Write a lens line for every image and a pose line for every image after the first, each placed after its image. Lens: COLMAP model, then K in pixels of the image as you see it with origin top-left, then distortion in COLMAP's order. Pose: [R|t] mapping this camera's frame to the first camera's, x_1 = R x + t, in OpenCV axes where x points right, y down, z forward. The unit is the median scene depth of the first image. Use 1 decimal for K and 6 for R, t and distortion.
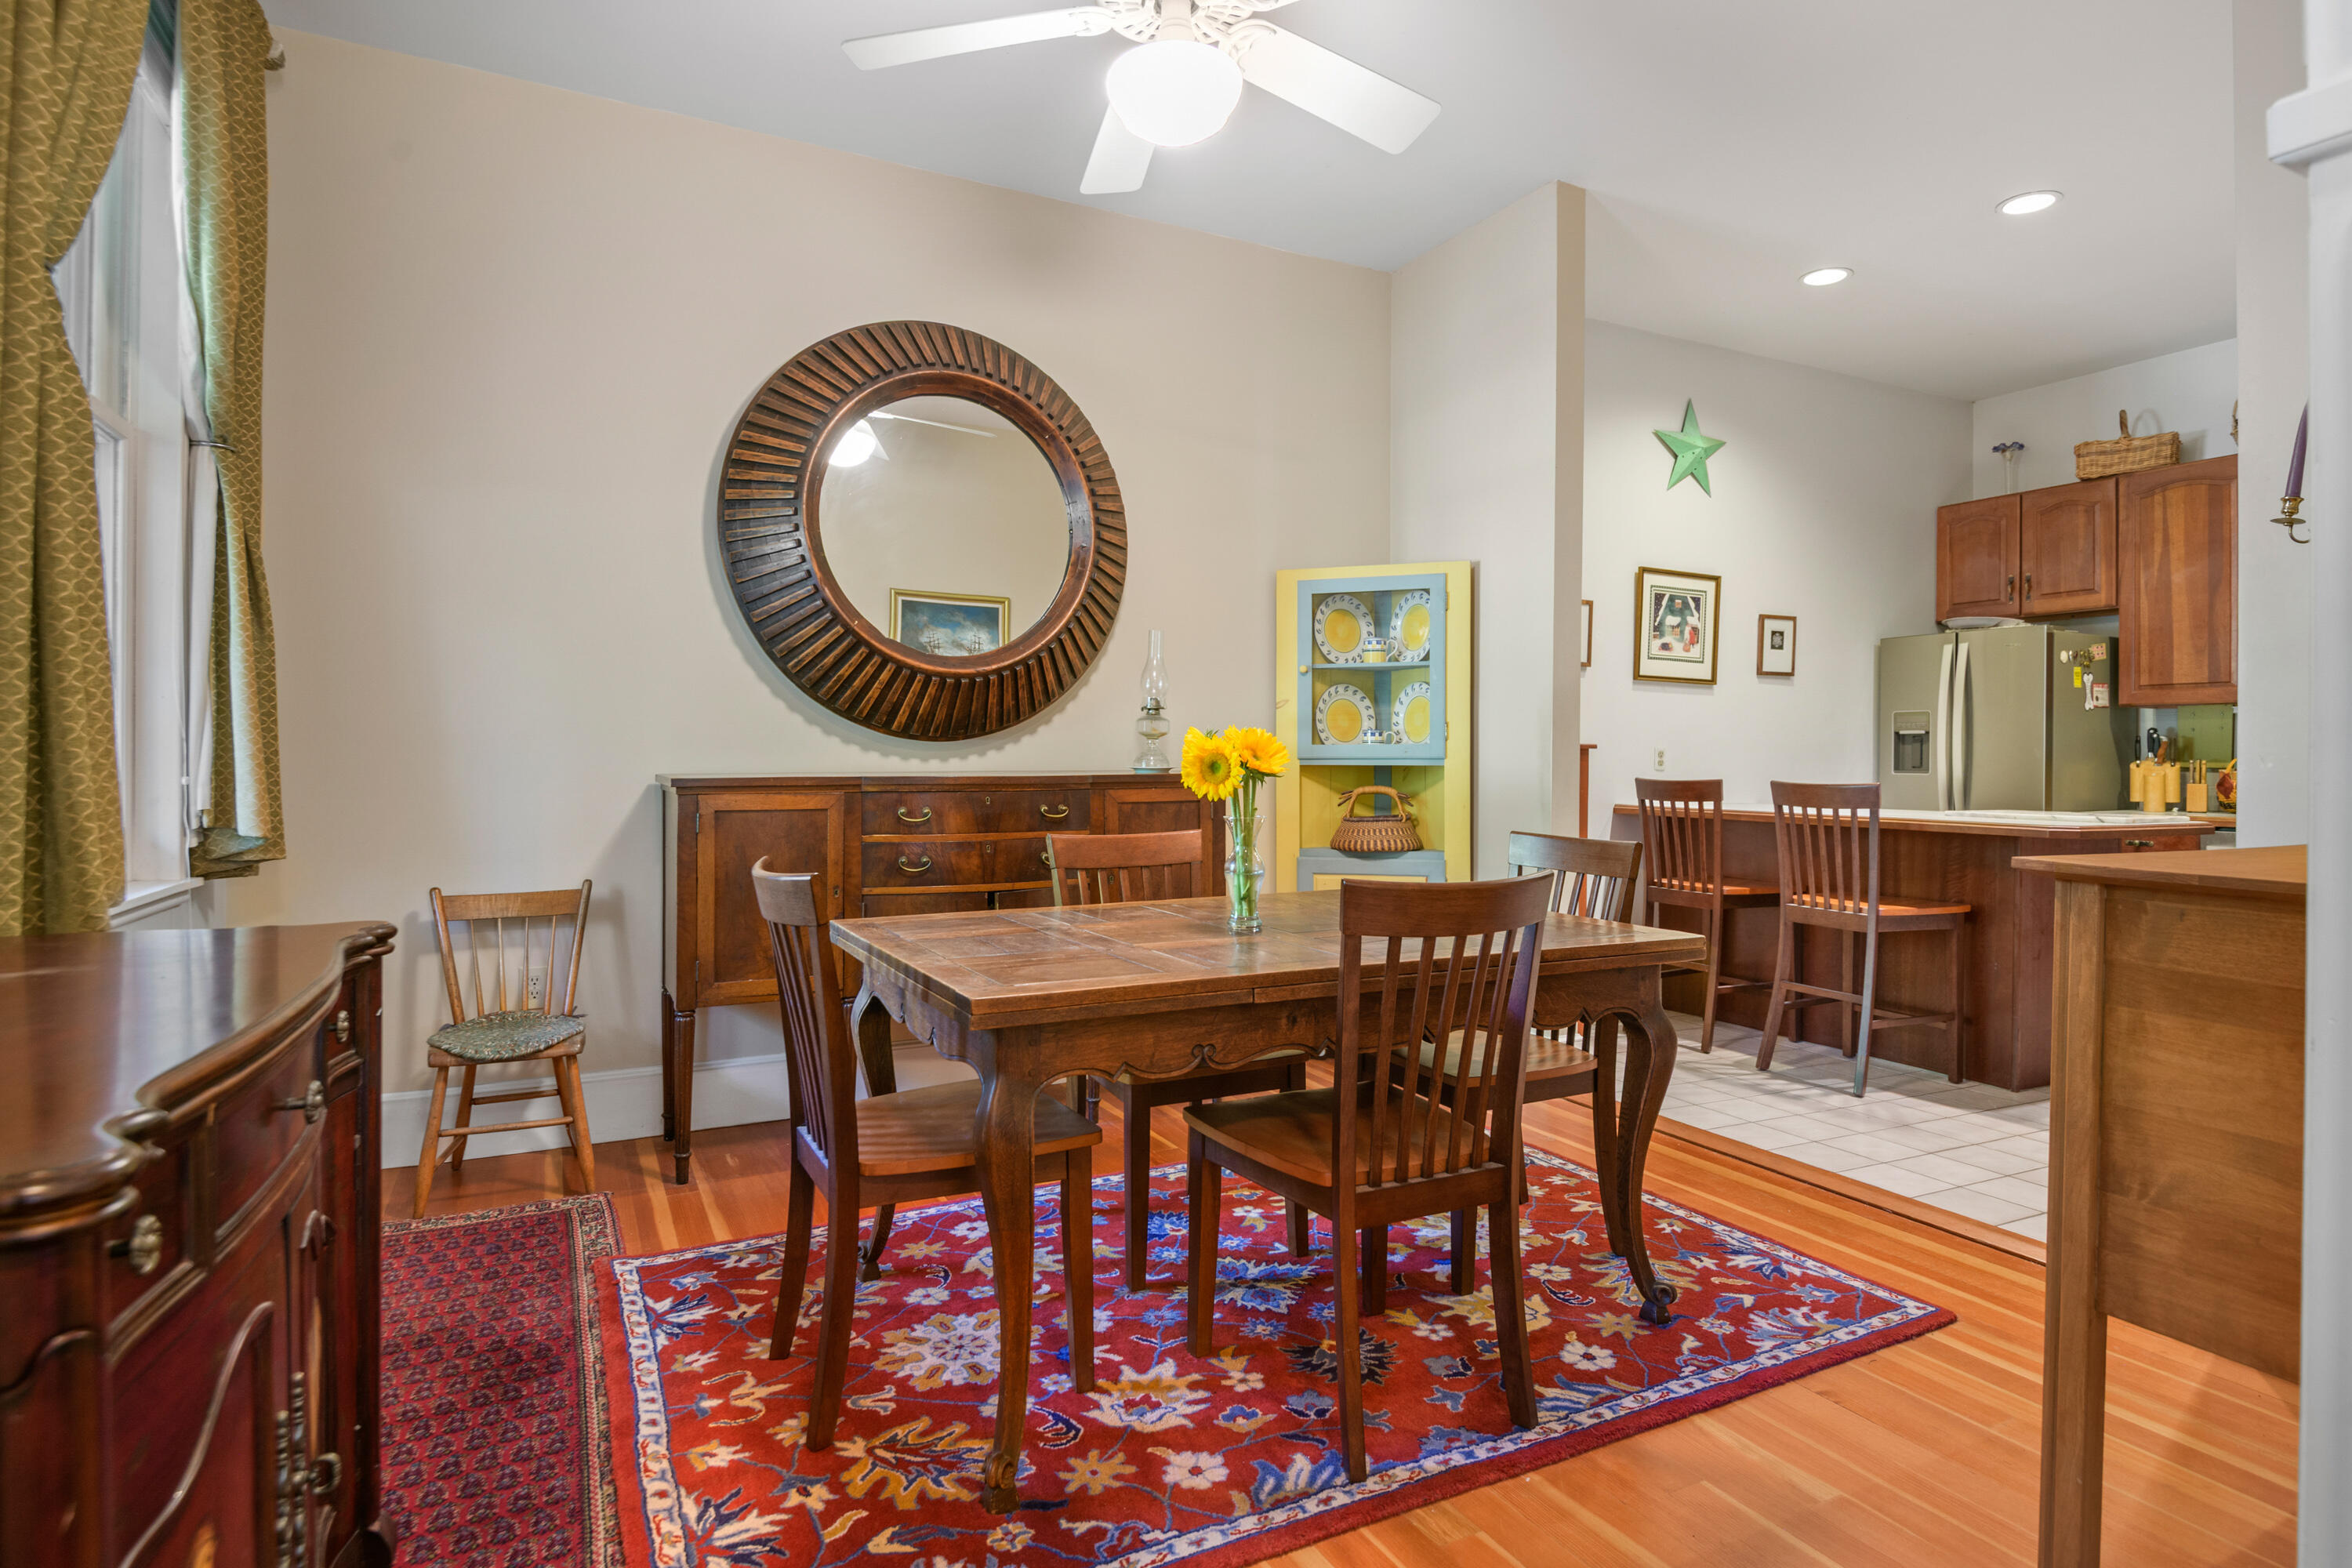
lens RADIAL K [[1202.8, 0, 1181.5], [0, 1202.8, 768.3], [0, 0, 1]] dist [-0.004903, -0.007907]
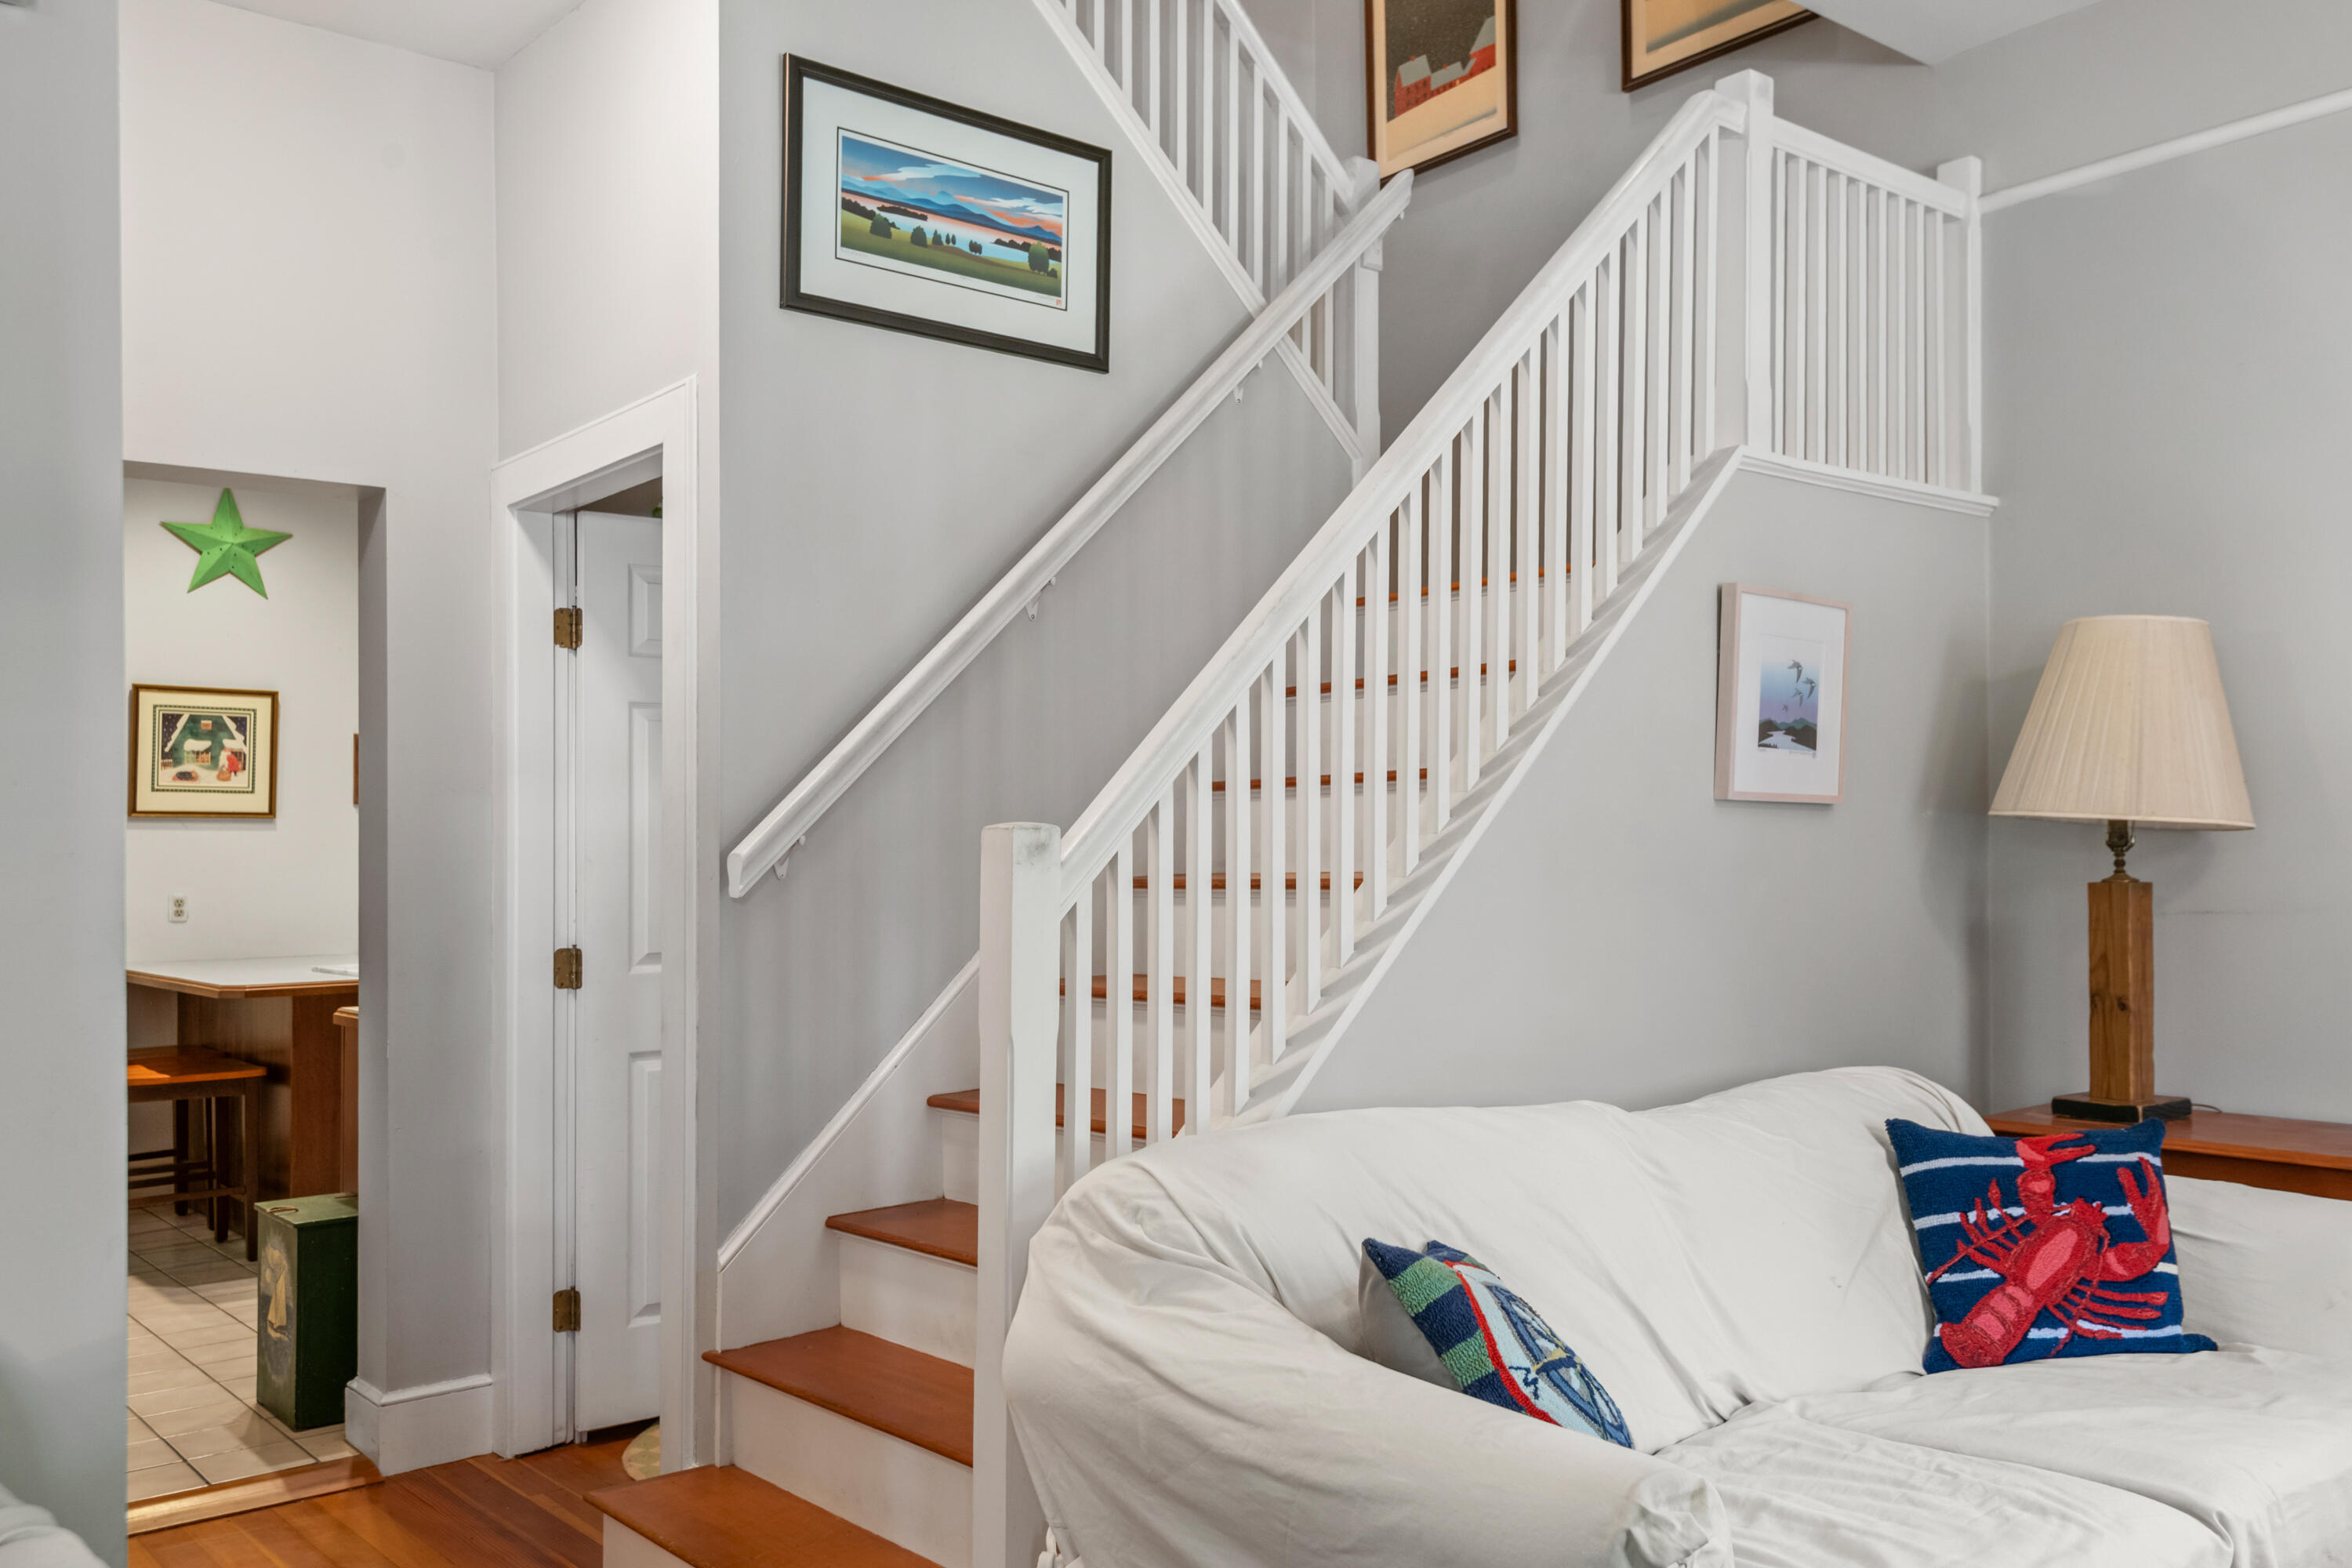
lens RADIAL K [[1790.6, 0, 1115.9], [0, 1790.6, 834.5], [0, 0, 1]] dist [0.027967, -0.026274]
pose [[0.972161, -0.016055, 0.233765, 1.062231], [0.021569, 0.999546, -0.021052, -0.027008], [-0.233321, 0.025508, 0.972065, -0.556059]]
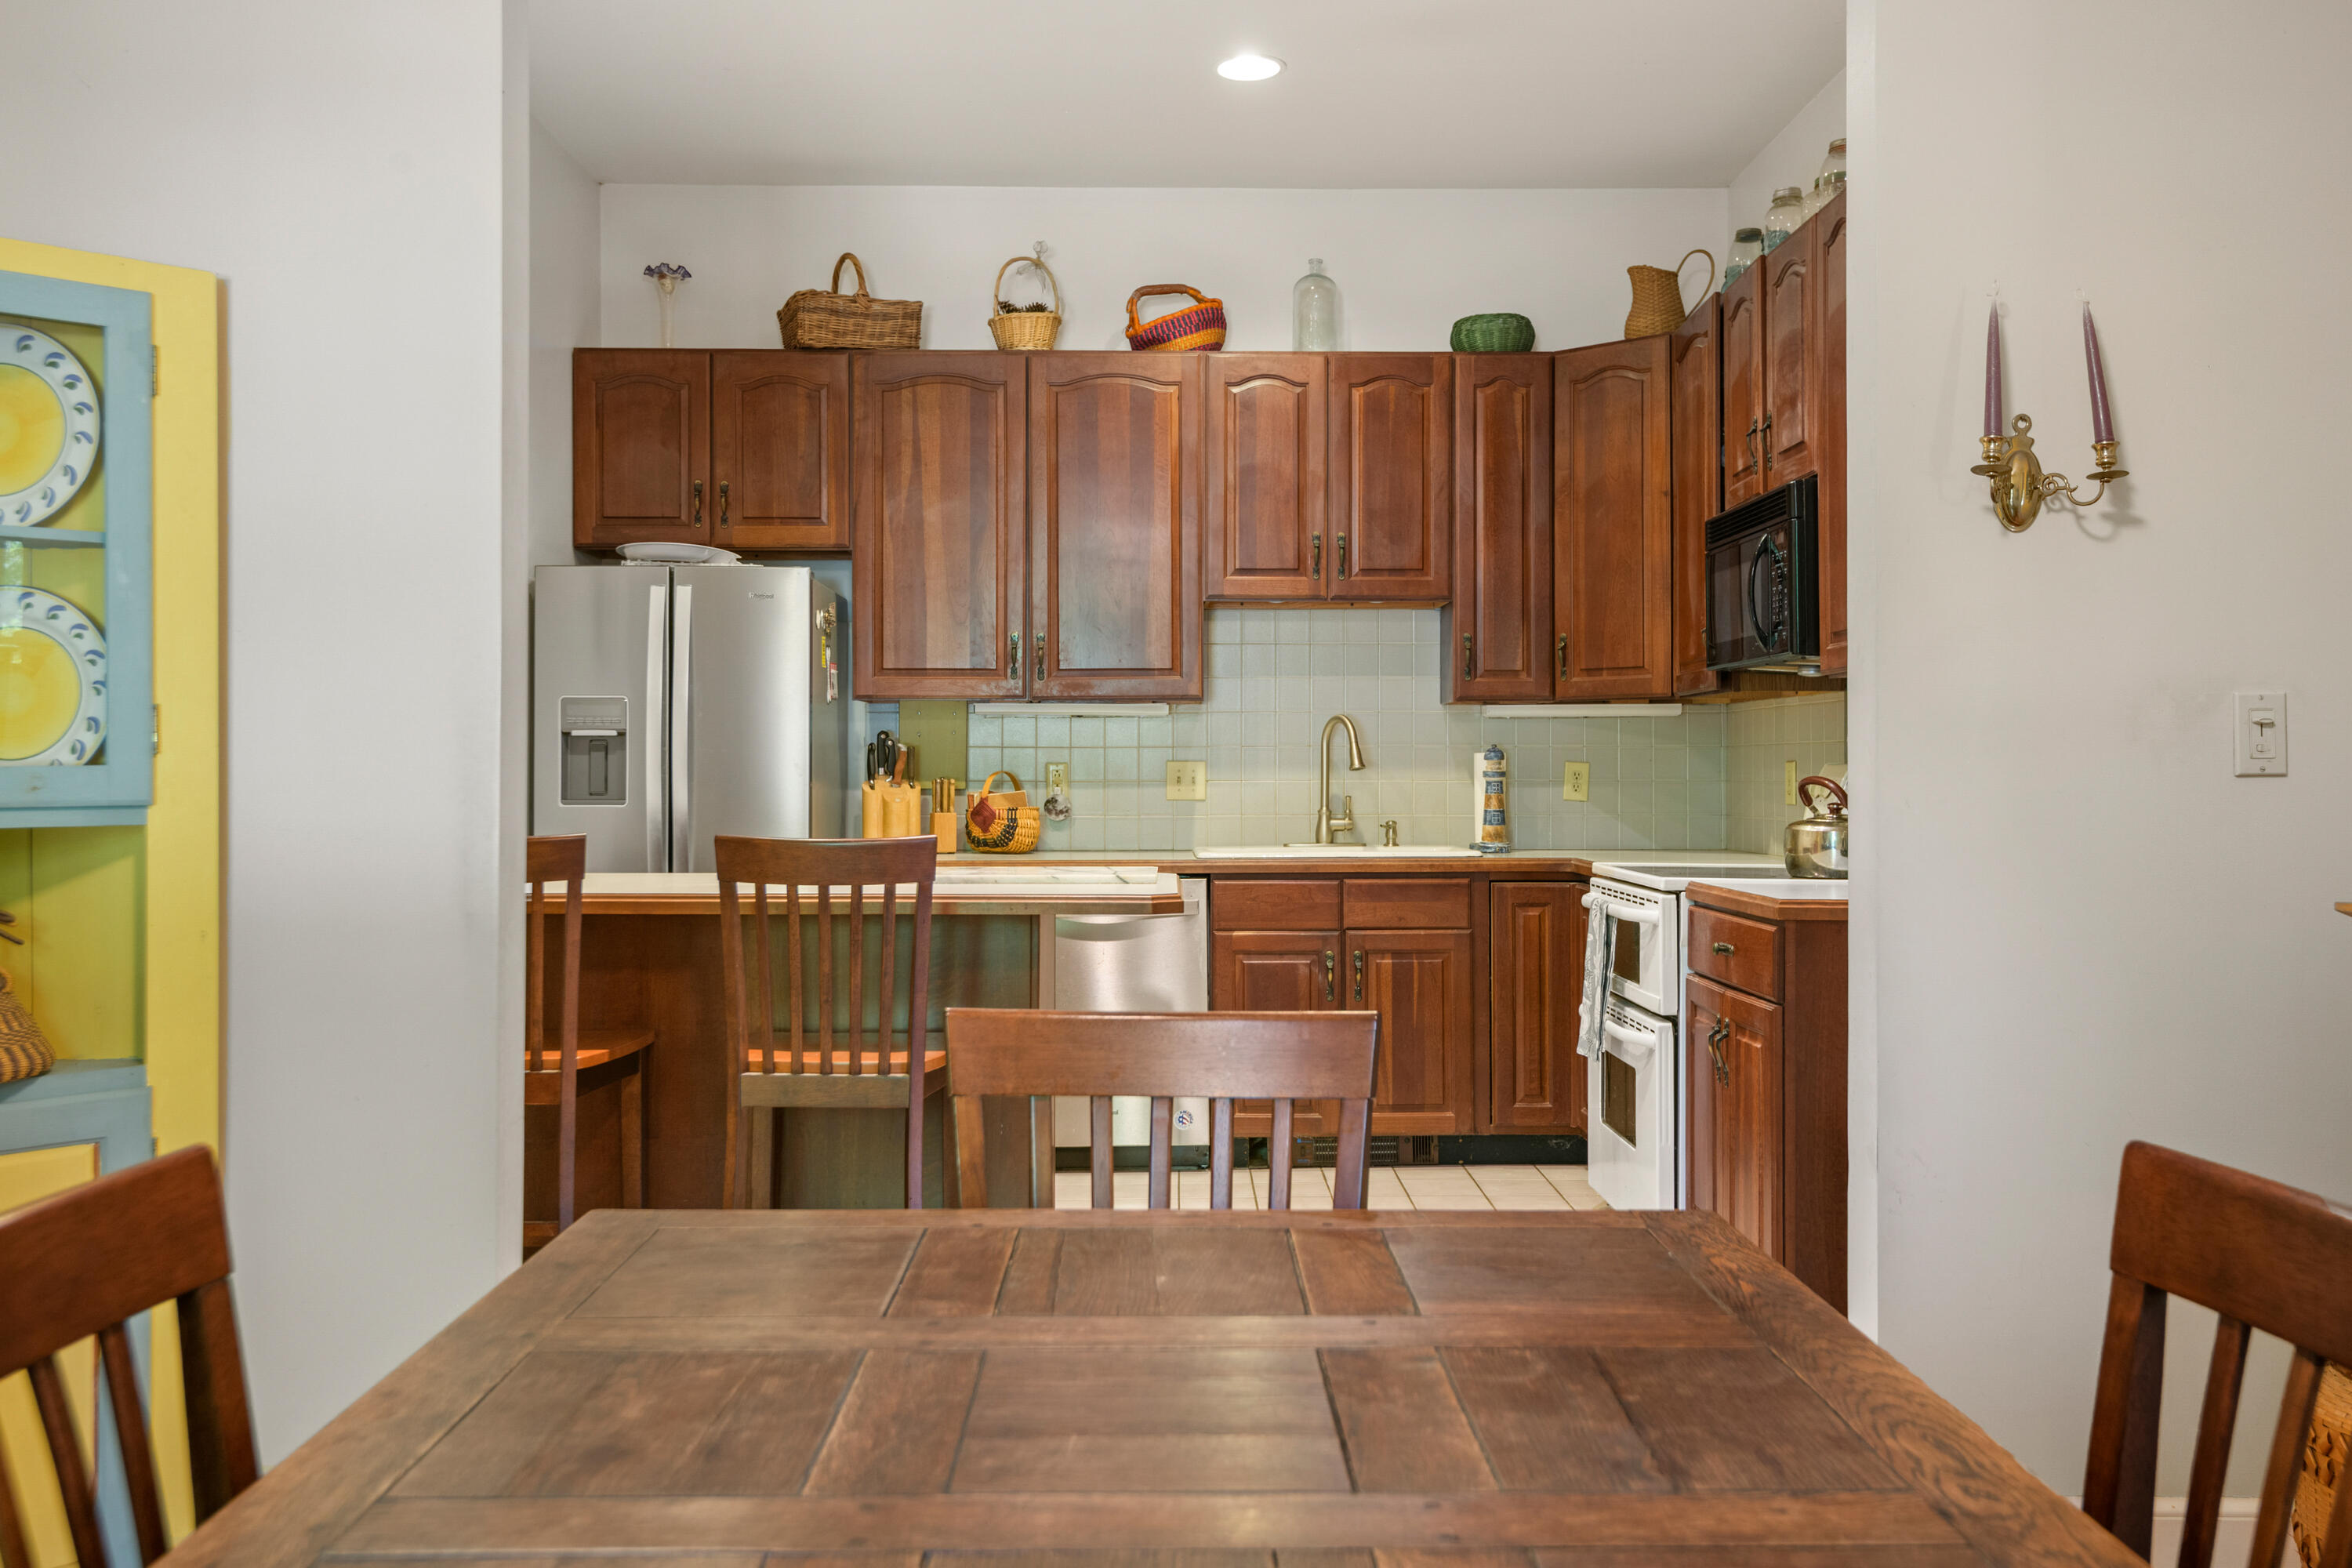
lens RADIAL K [[1977.0, 0, 1074.8], [0, 1977.0, 822.2], [0, 0, 1]] dist [0.005878, 0.002691]
pose [[0.478182, -0.028484, 0.877799, -0.190706], [0.003865, 0.999533, 0.030329, -0.022686], [-0.878252, -0.011110, 0.478068, 0.527318]]
